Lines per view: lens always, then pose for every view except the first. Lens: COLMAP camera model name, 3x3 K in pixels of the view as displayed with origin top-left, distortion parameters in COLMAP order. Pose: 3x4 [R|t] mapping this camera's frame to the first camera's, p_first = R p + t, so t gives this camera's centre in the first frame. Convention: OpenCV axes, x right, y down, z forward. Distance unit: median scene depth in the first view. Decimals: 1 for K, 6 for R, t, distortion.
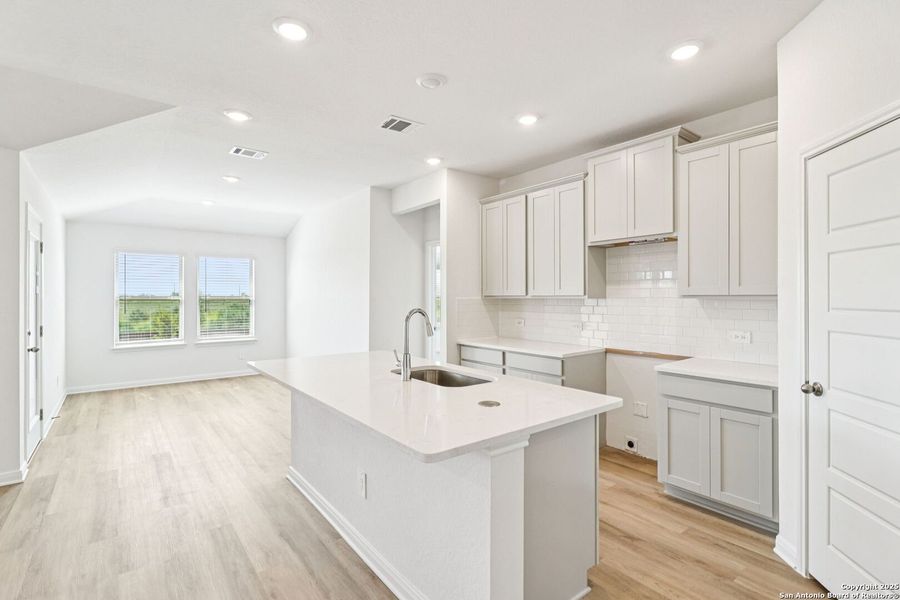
lens RADIAL K [[426.8, 0, 451.3], [0, 426.8, 294.5], [0, 0, 1]] dist [0.000359, -0.000224]
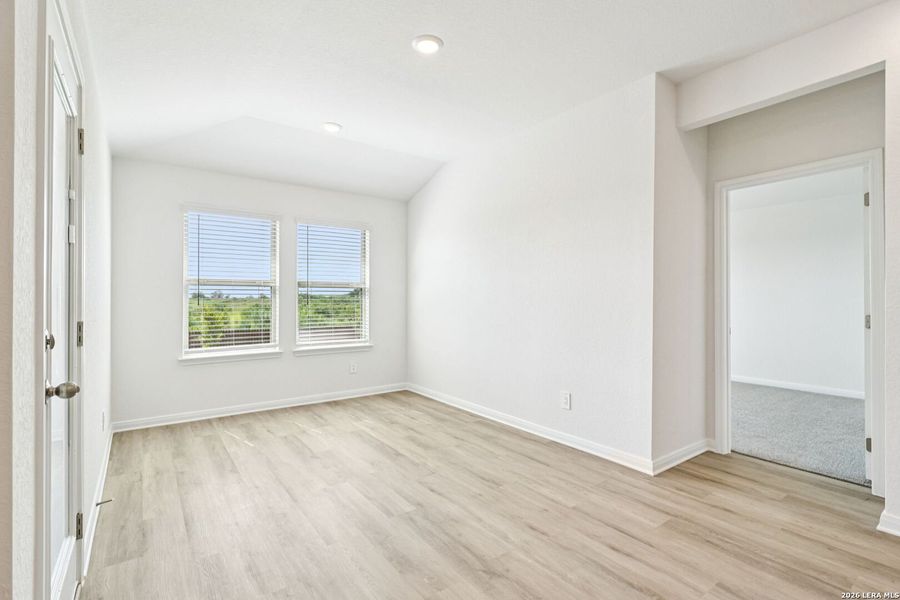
lens RADIAL K [[423.1, 0, 450.2], [0, 423.1, 296.2], [0, 0, 1]] dist [0.003179, 0.000593]
pose [[0.999475, 0.002418, -0.032313, -0.569478], [-0.002417, 0.999997, 0.000087, 0.046787], [0.032313, -0.000009, 0.999478, 0.580394]]
